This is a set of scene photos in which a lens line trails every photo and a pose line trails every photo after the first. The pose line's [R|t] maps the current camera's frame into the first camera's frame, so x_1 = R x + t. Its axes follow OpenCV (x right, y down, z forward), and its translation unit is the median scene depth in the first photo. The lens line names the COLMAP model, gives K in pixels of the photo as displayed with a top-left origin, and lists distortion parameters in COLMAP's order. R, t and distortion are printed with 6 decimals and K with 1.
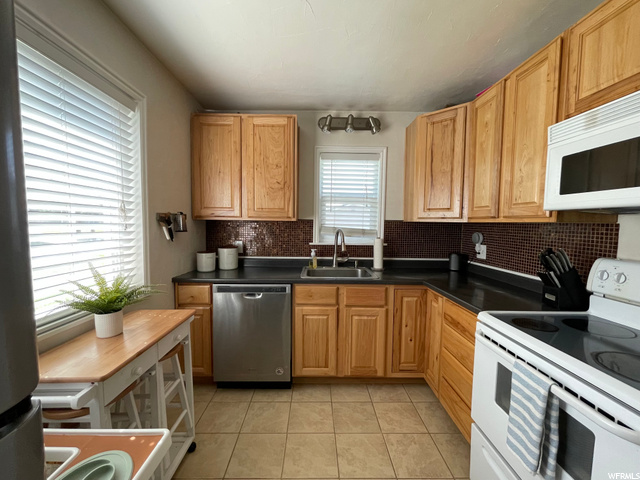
lens RADIAL K [[260.8, 0, 318.2], [0, 260.8, 240.6], [0, 0, 1]] dist [-0.001569, -0.000175]
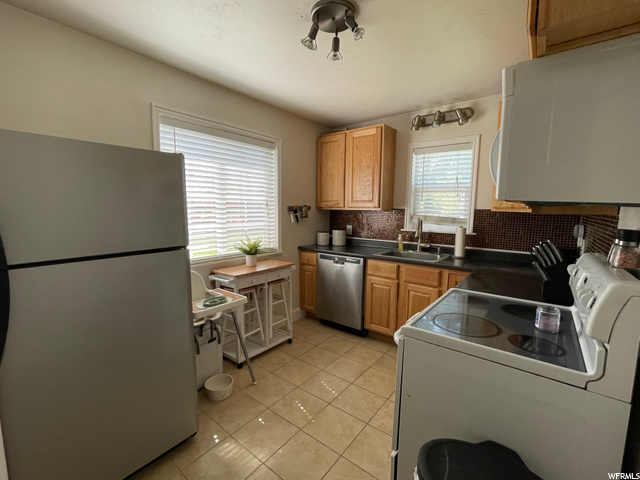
lens RADIAL K [[262.8, 0, 319.6], [0, 262.8, 236.7], [0, 0, 1]] dist [-0.000052, -0.000042]
pose [[0.795214, 0.061534, -0.603198, 0.449347], [-0.039632, 0.997985, 0.049559, -0.000660], [0.605032, -0.015504, 0.796050, -0.174842]]
